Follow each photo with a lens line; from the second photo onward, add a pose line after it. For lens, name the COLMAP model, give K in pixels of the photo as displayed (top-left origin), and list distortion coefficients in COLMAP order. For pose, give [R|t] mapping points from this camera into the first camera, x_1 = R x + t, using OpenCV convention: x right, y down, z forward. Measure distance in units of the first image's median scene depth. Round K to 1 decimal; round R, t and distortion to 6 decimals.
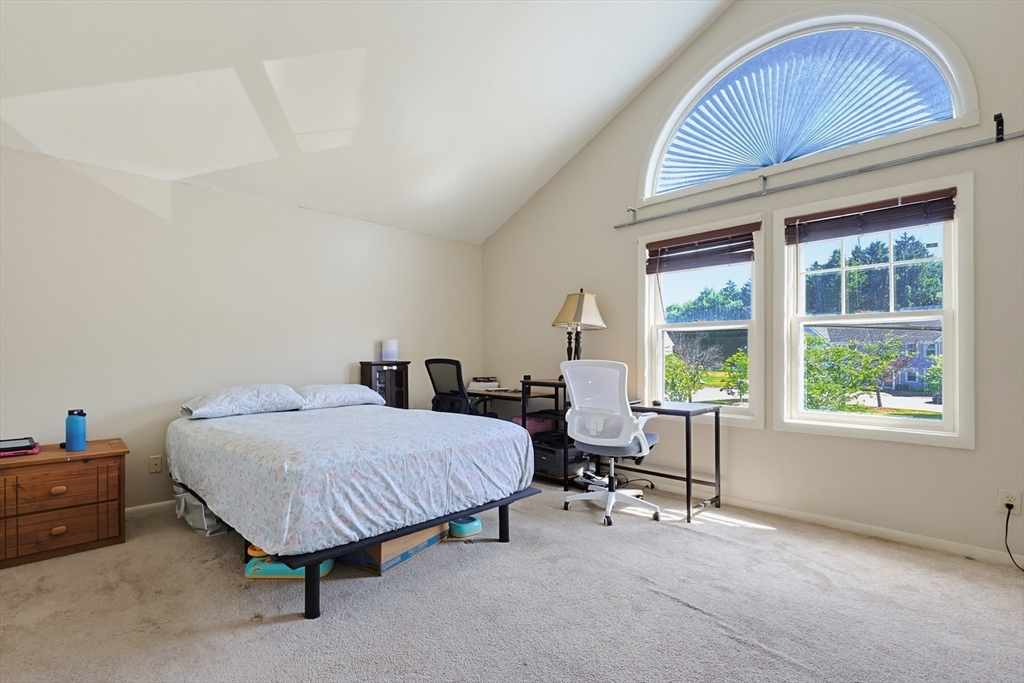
lens RADIAL K [[430.9, 0, 513.8], [0, 430.9, 349.7], [0, 0, 1]] dist [0.002106, -0.000661]
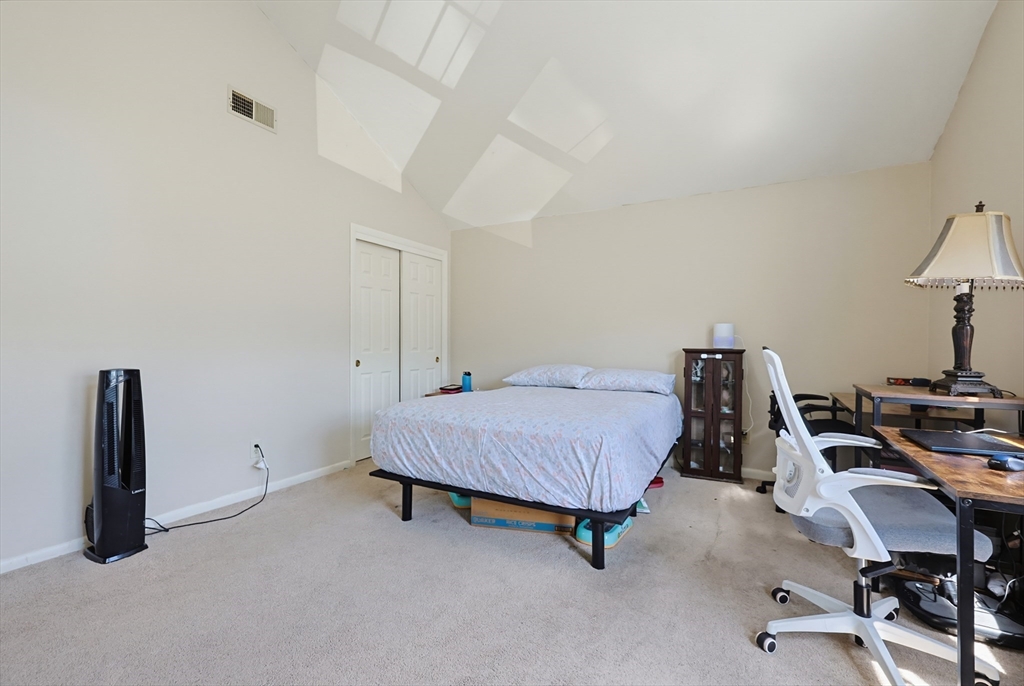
lens RADIAL K [[430.9, 0, 514.0], [0, 430.9, 343.4], [0, 0, 1]] dist [0.002106, -0.000661]
pose [[0.357684, 0.006481, -0.933820, 0.915603], [0.006728, 0.999932, 0.009517, 0.011723], [0.933818, -0.009687, 0.357616, 0.744358]]
